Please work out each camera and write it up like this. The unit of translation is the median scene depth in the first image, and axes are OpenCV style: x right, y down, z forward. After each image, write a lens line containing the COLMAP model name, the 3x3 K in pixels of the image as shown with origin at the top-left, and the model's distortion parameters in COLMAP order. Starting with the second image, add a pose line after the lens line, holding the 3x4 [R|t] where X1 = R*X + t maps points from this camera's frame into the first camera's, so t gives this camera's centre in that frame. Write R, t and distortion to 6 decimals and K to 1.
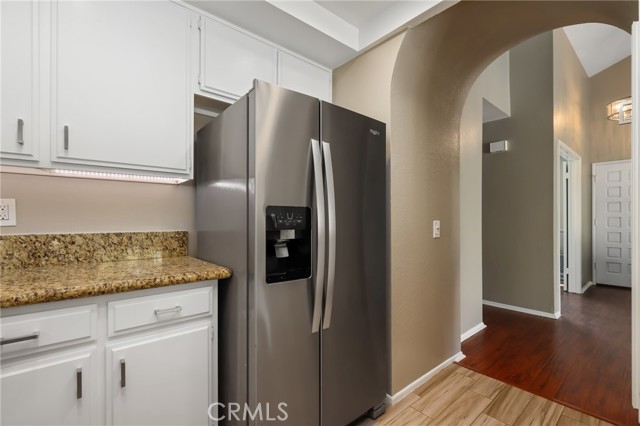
lens RADIAL K [[292.0, 0, 320.6], [0, 292.0, 214.4], [0, 0, 1]] dist [-0.002312, -0.000435]
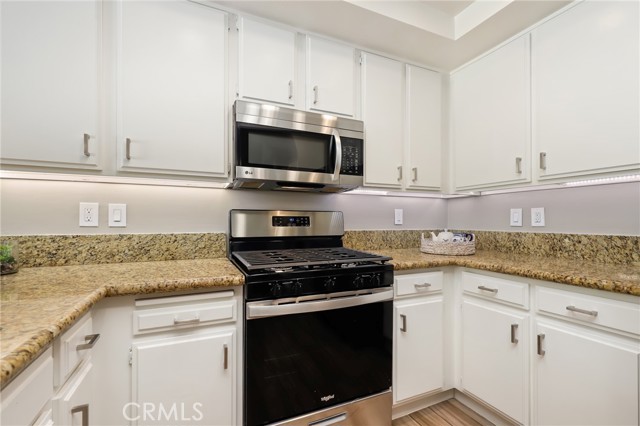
lens RADIAL K [[292.0, 0, 320.3], [0, 292.0, 221.5], [0, 0, 1]] dist [-0.002312, -0.000435]
pose [[-0.274412, 0.003345, -0.961606, 0.592574], [0.010912, 0.999940, 0.000365, 0.002788], [0.961550, -0.010393, -0.274432, 0.323632]]
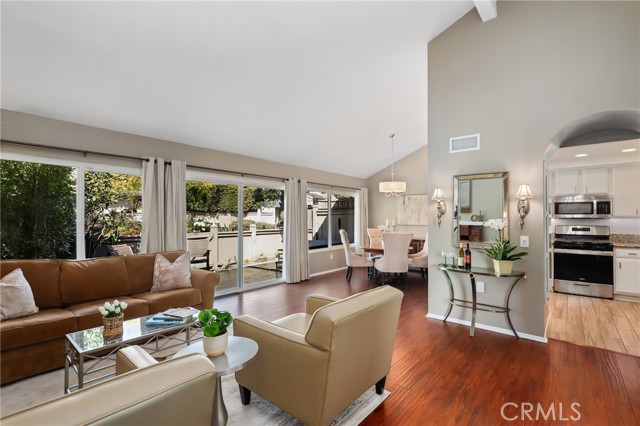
lens RADIAL K [[292.0, 0, 320.6], [0, 292.0, 214.9], [0, 0, 1]] dist [-0.002312, -0.000435]
pose [[-0.988678, -0.009282, -0.149764, 4.719976], [-0.004670, 0.999505, -0.031117, -0.084064], [0.149979, -0.030065, -0.988232, 4.541010]]
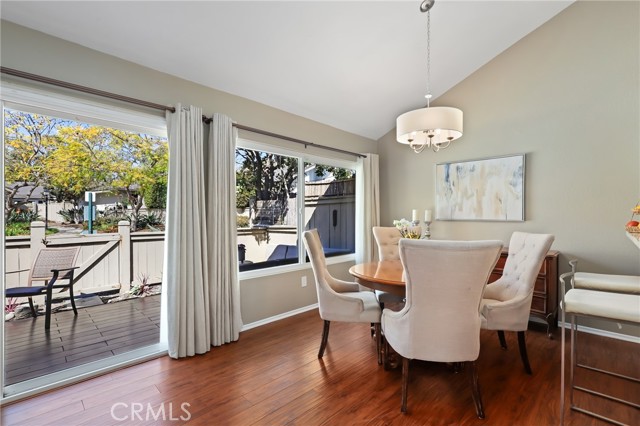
lens RADIAL K [[292.0, 0, 320.6], [0, 292.0, 215.9], [0, 0, 1]] dist [-0.002312, -0.000435]
pose [[-0.997795, -0.006460, -0.066057, 3.289563], [-0.004977, 0.999732, -0.022594, -0.024053], [0.066186, -0.022216, -0.997560, 0.873193]]
